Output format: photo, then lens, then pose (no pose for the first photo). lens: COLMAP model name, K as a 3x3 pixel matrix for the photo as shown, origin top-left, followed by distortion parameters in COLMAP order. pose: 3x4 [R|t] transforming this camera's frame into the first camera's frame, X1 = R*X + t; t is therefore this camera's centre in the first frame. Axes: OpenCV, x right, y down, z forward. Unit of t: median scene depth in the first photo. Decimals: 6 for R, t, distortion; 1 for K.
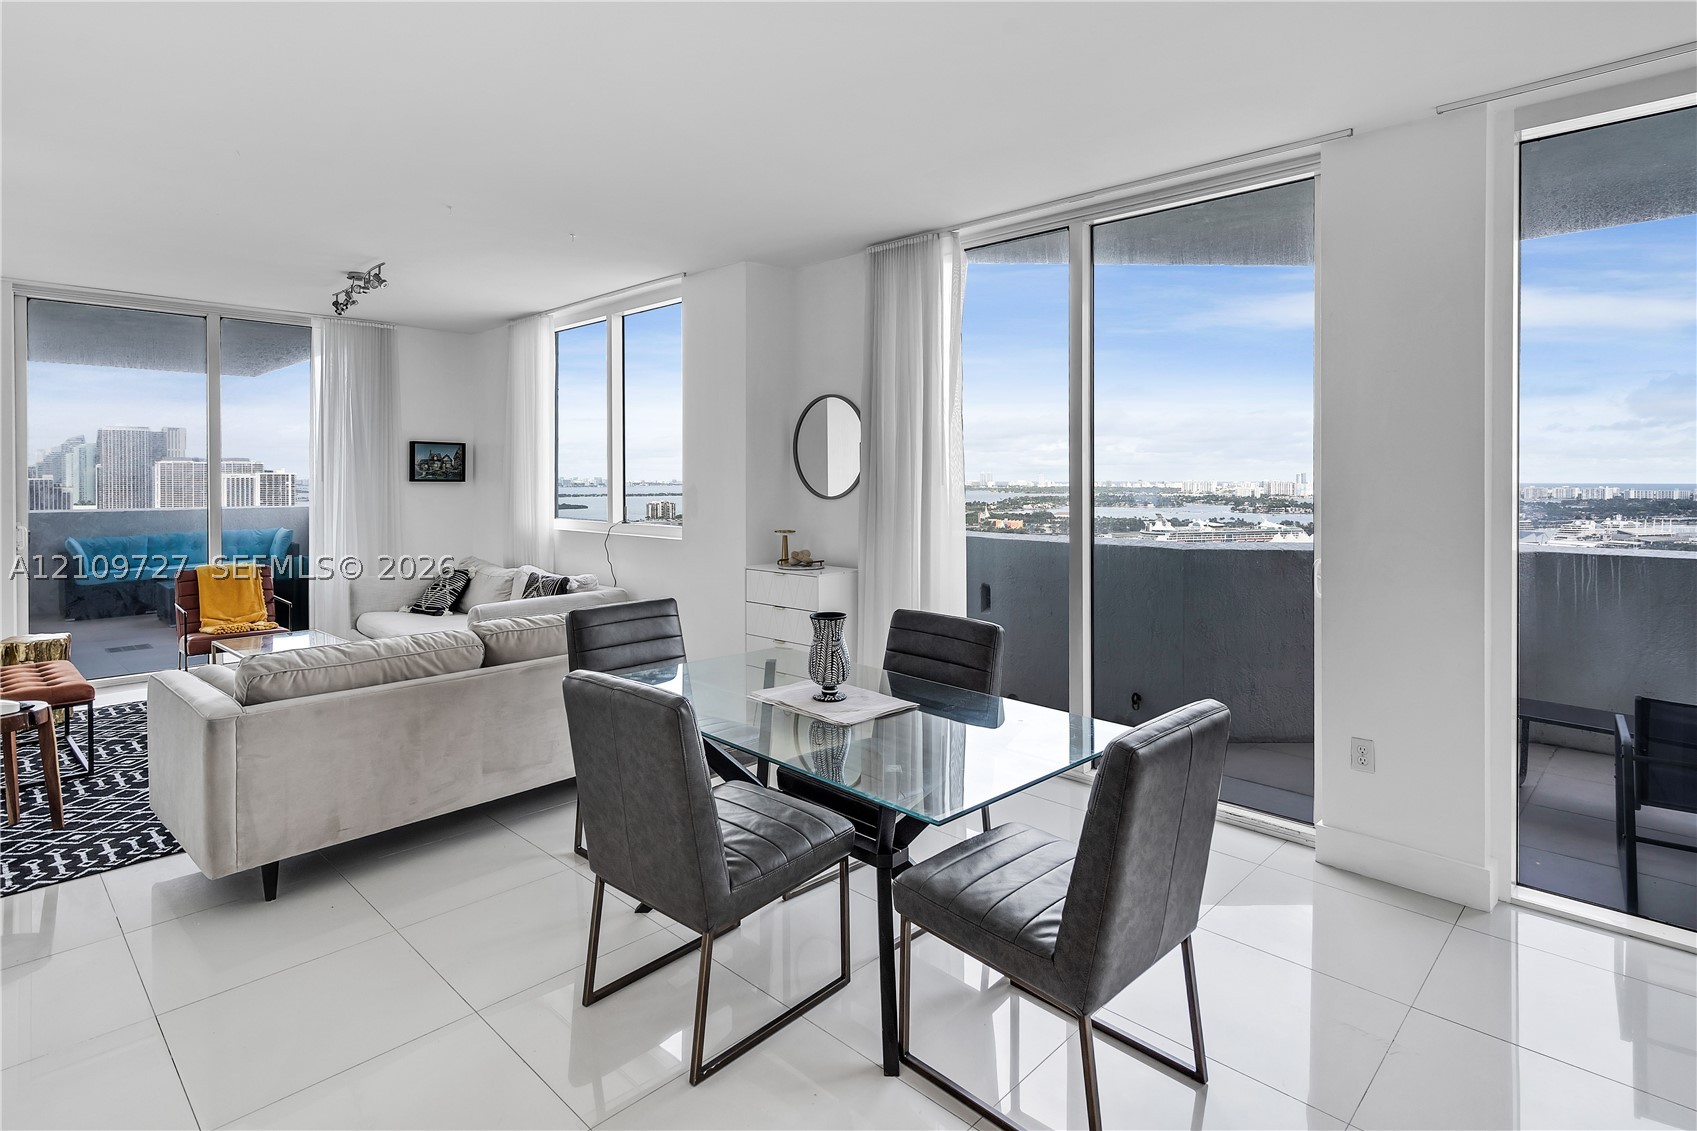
lens RADIAL K [[876.7, 0, 869.2], [0, 876.7, 469.0], [0, 0, 1]] dist [0.005678, -0.000304]
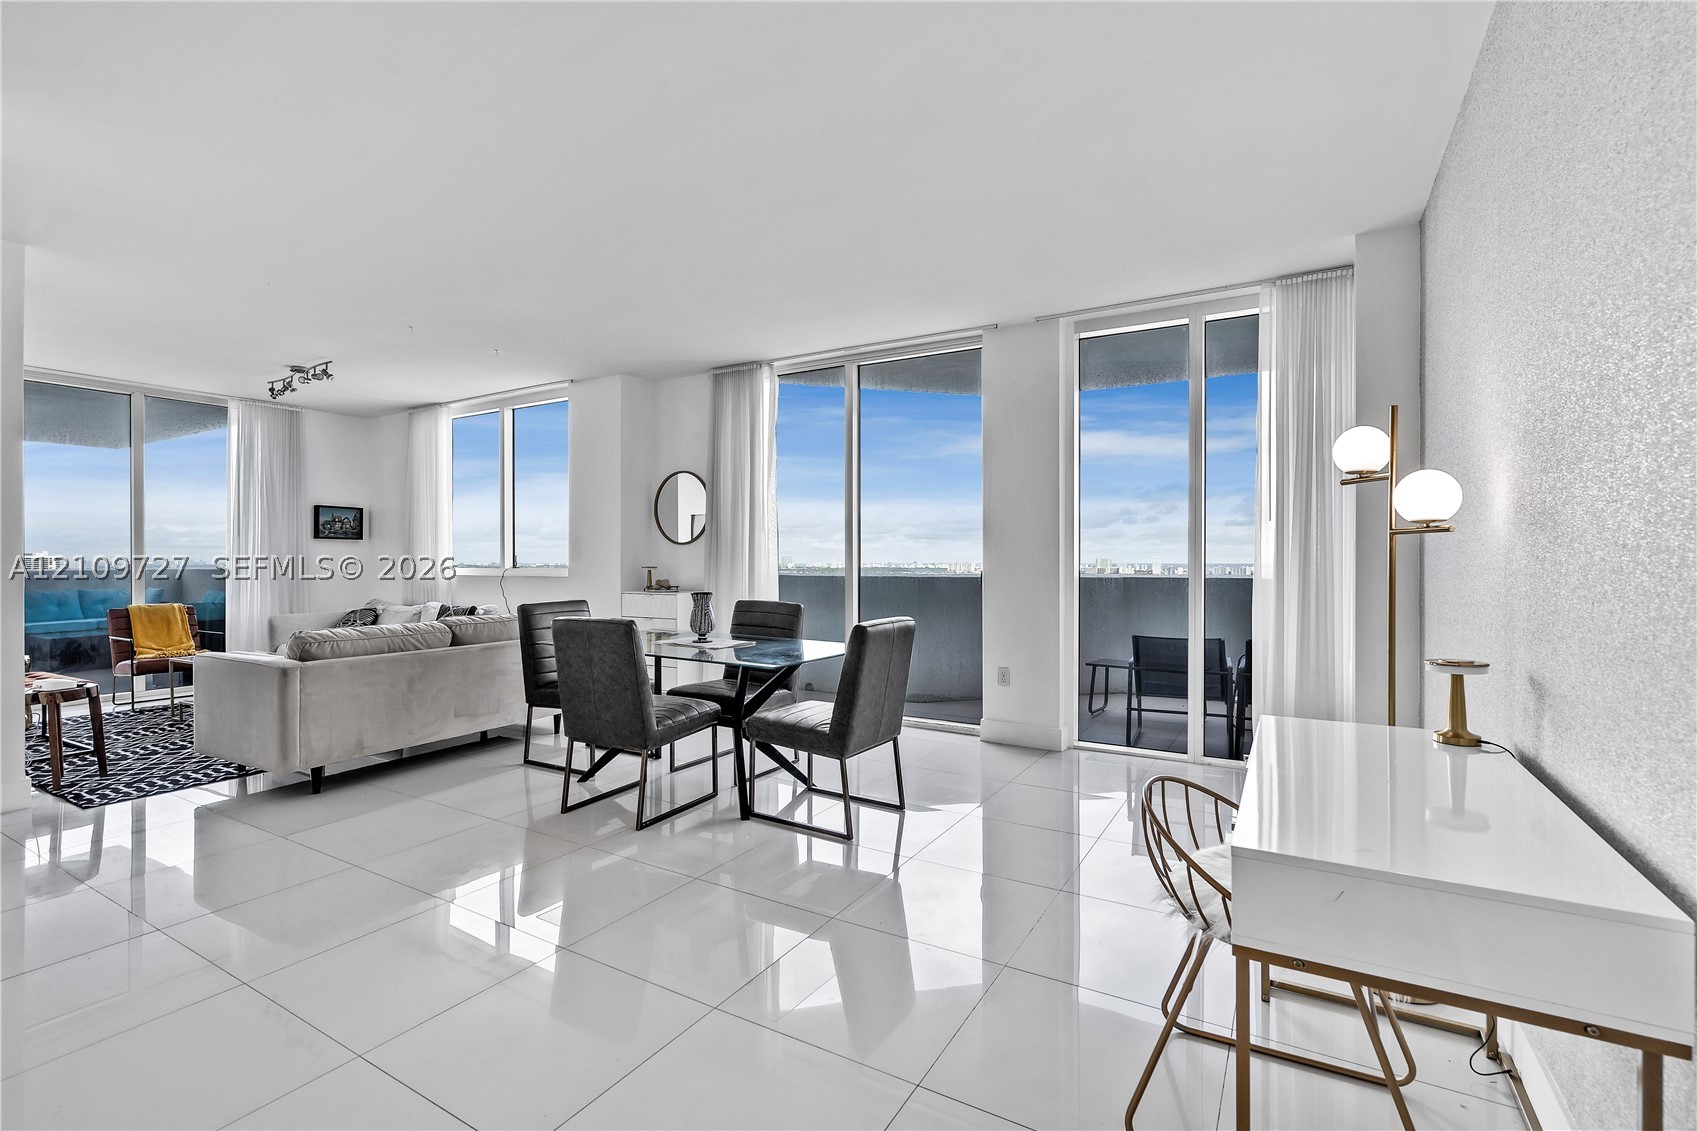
lens RADIAL K [[786.6, 0, 865.5], [0, 786.6, 554.4], [0, 0, 1]] dist [-0.001471, 0.002152]
pose [[0.973072, 0.000180, 0.230501, -0.046443], [0.000142, 0.999999, -0.001379, 0.048775], [-0.230502, 0.001375, 0.973071, -0.290462]]
